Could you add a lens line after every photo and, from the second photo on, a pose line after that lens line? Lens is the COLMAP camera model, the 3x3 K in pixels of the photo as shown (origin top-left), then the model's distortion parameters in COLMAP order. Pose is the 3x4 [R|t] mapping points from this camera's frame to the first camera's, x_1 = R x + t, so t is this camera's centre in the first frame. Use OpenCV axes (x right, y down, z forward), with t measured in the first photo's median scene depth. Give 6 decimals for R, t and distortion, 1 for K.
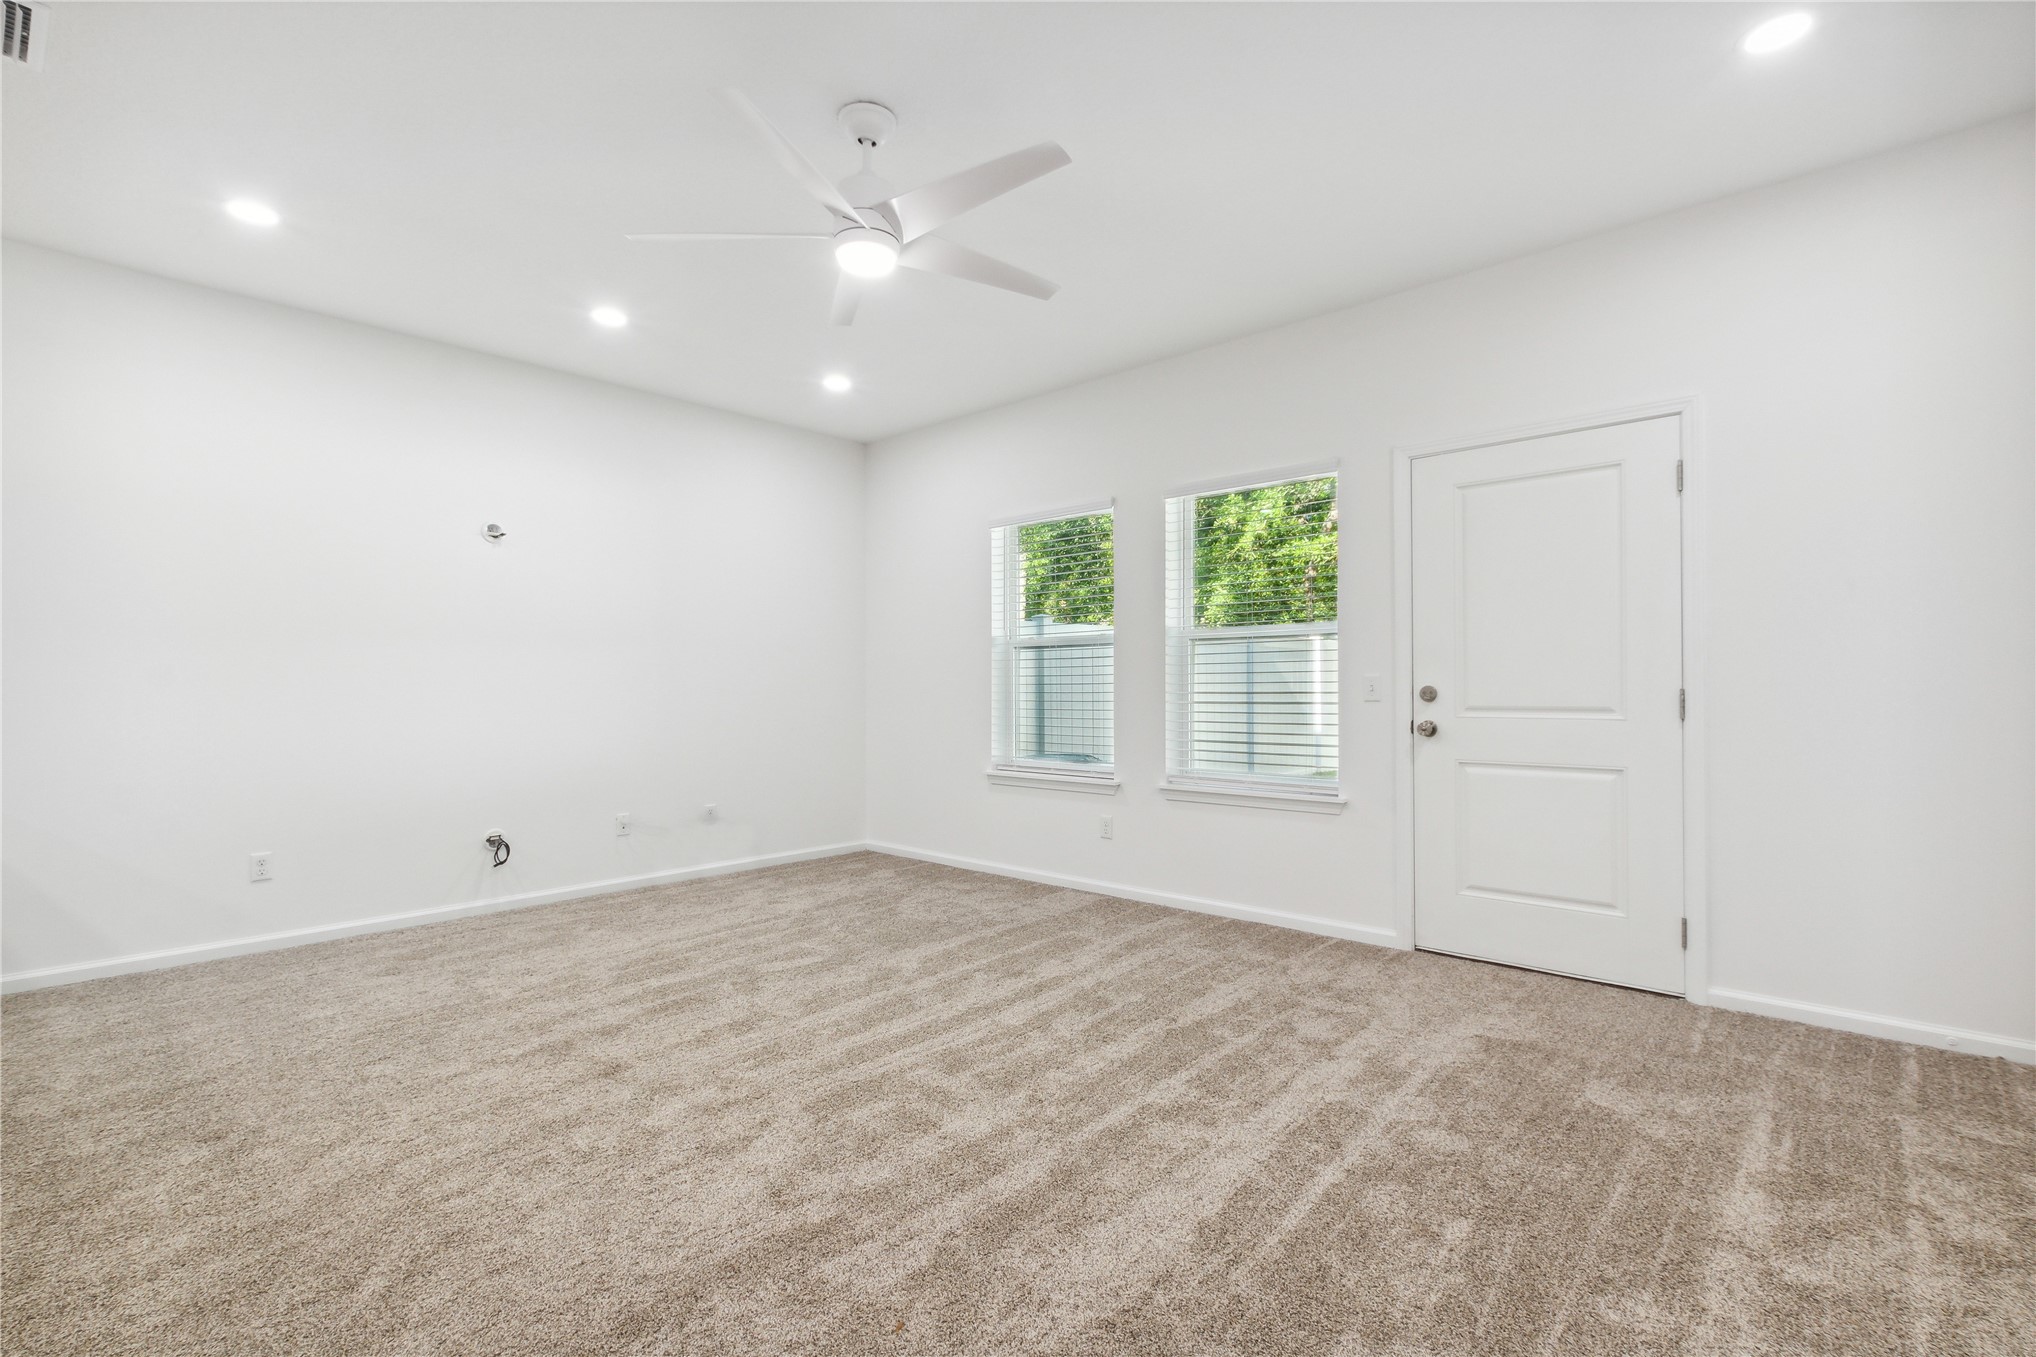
lens RADIAL K [[929.0, 0, 1017.4], [0, 929.0, 681.9], [0, 0, 1]] dist [0.002739, -0.001250]
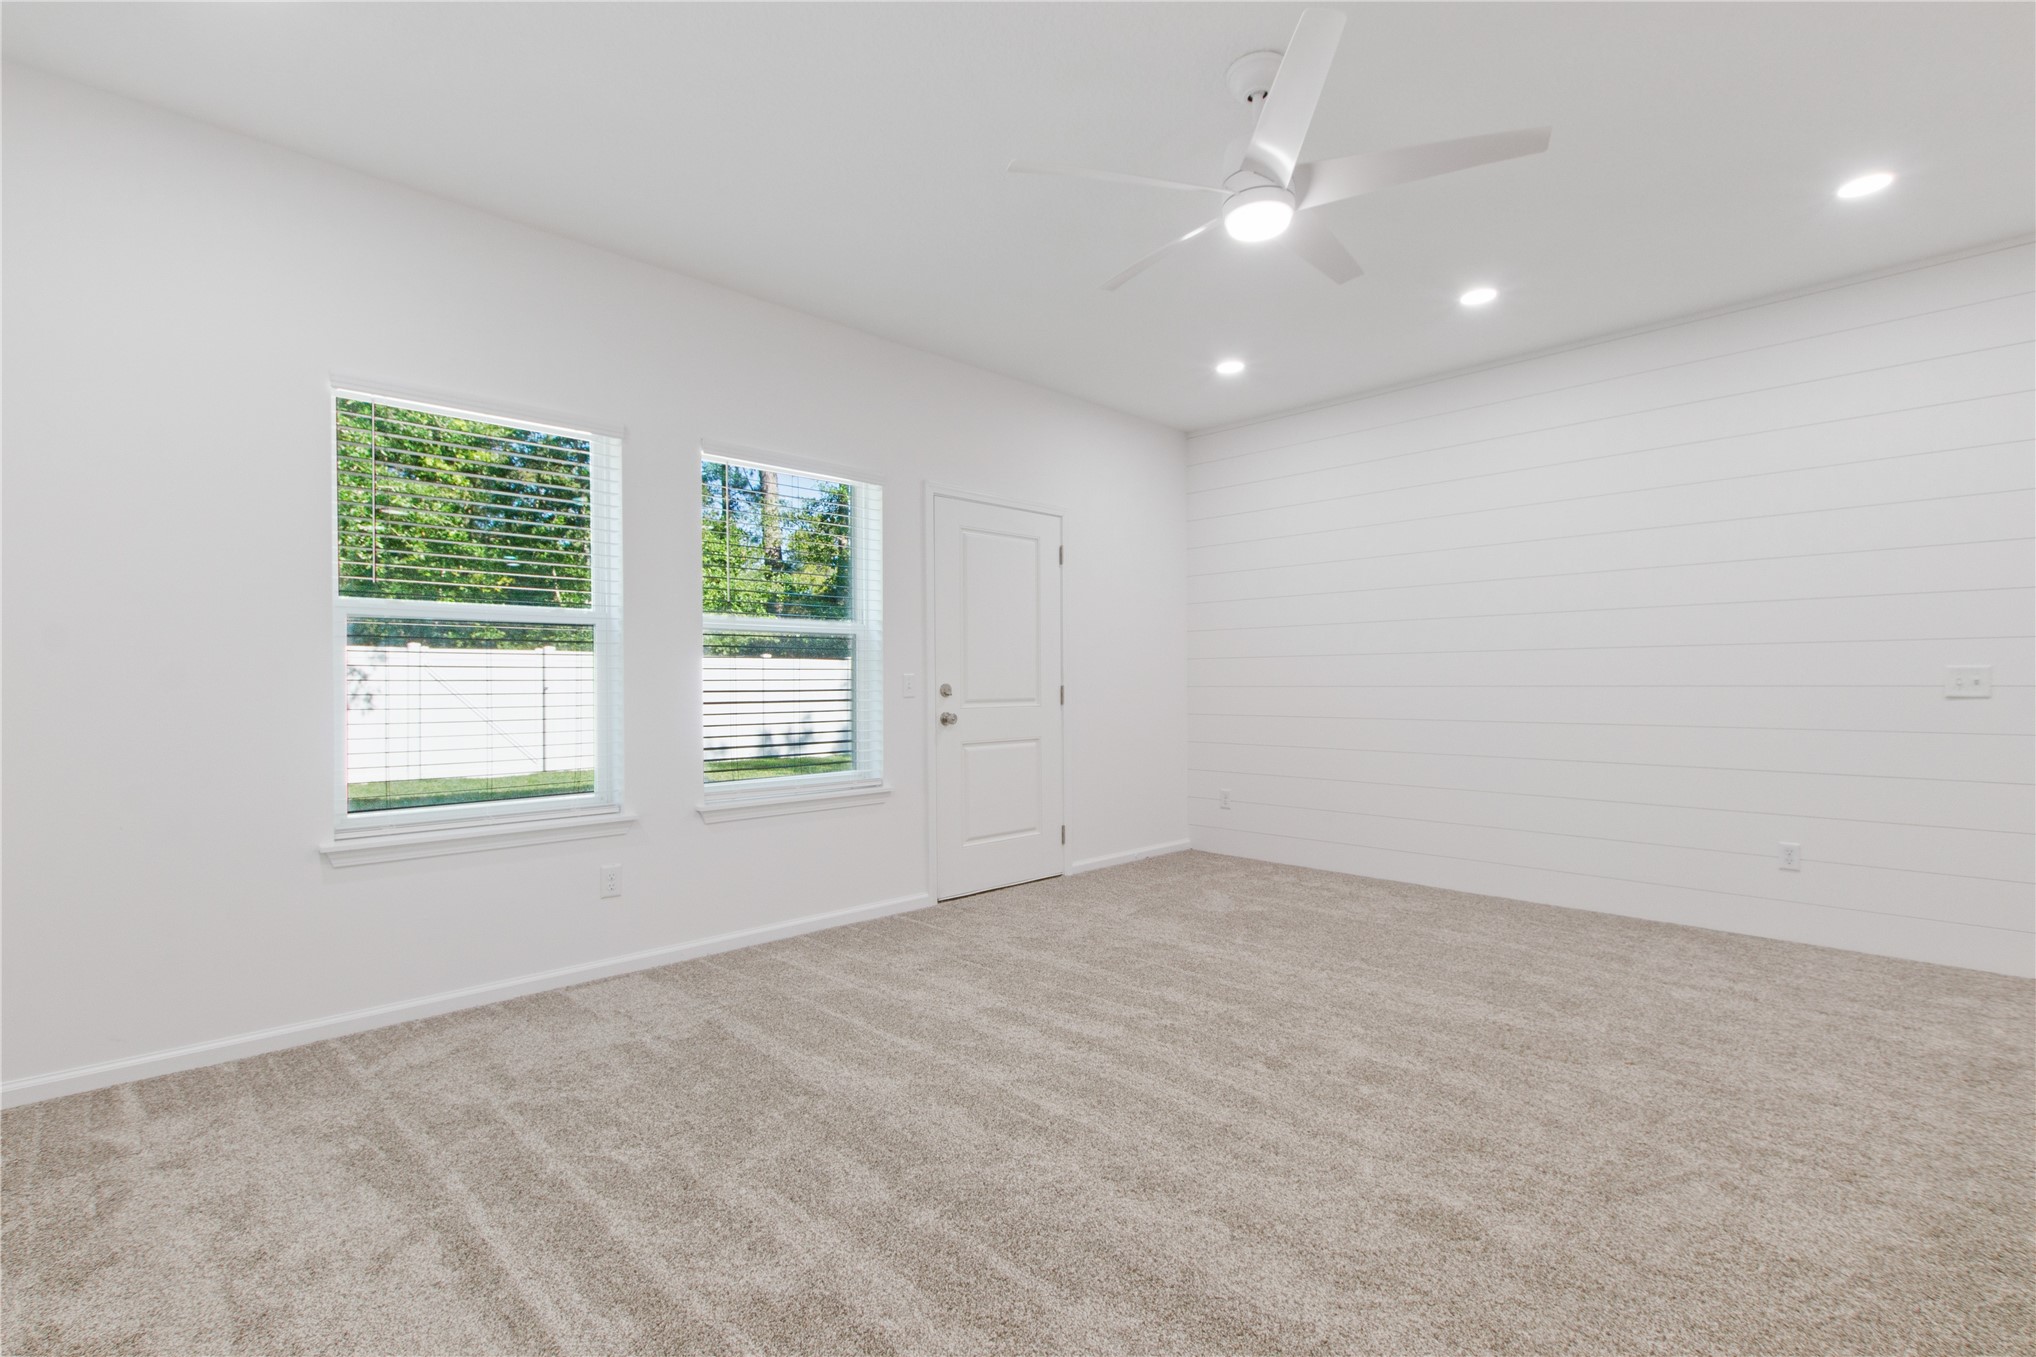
lens RADIAL K [[929.0, 0, 1011.4], [0, 929.0, 679.7], [0, 0, 1]] dist [0.002739, -0.001250]
pose [[0.051912, 0.008480, 0.998616, -0.922339], [0.000265, 0.999964, -0.008505, 0.011310], [-0.998652, 0.000706, 0.051908, 1.005861]]
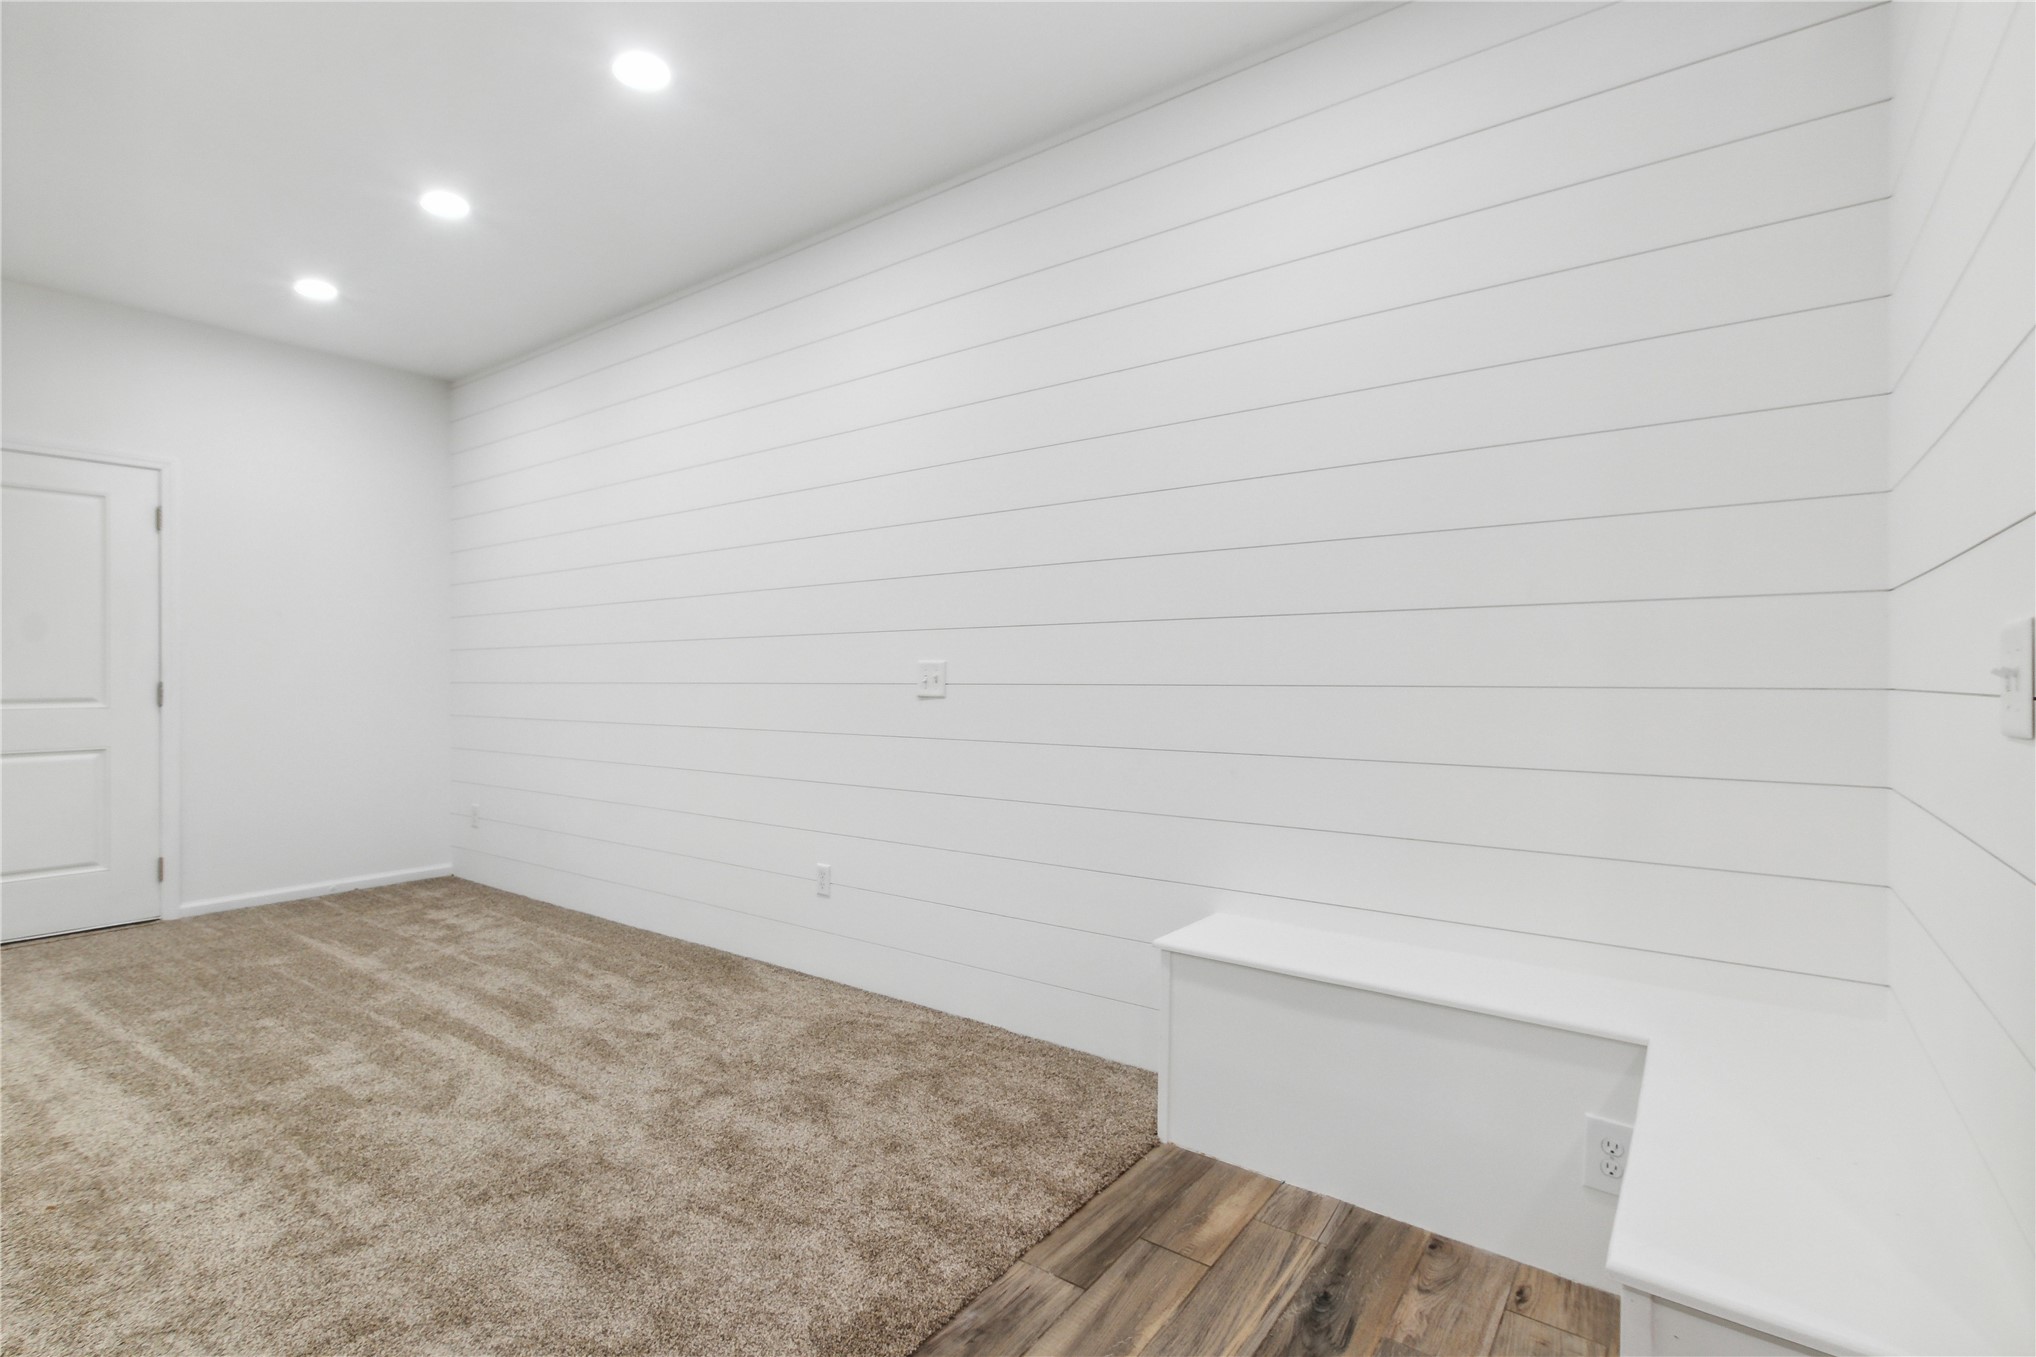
lens RADIAL K [[929.0, 0, 1029.2], [0, 929.0, 678.8], [0, 0, 1]] dist [0.002739, -0.001250]
pose [[-0.123929, 0.005905, 0.992273, -0.730581], [-0.000428, 0.999982, -0.006005, 0.010065], [-0.992291, -0.001169, -0.123925, -0.047659]]
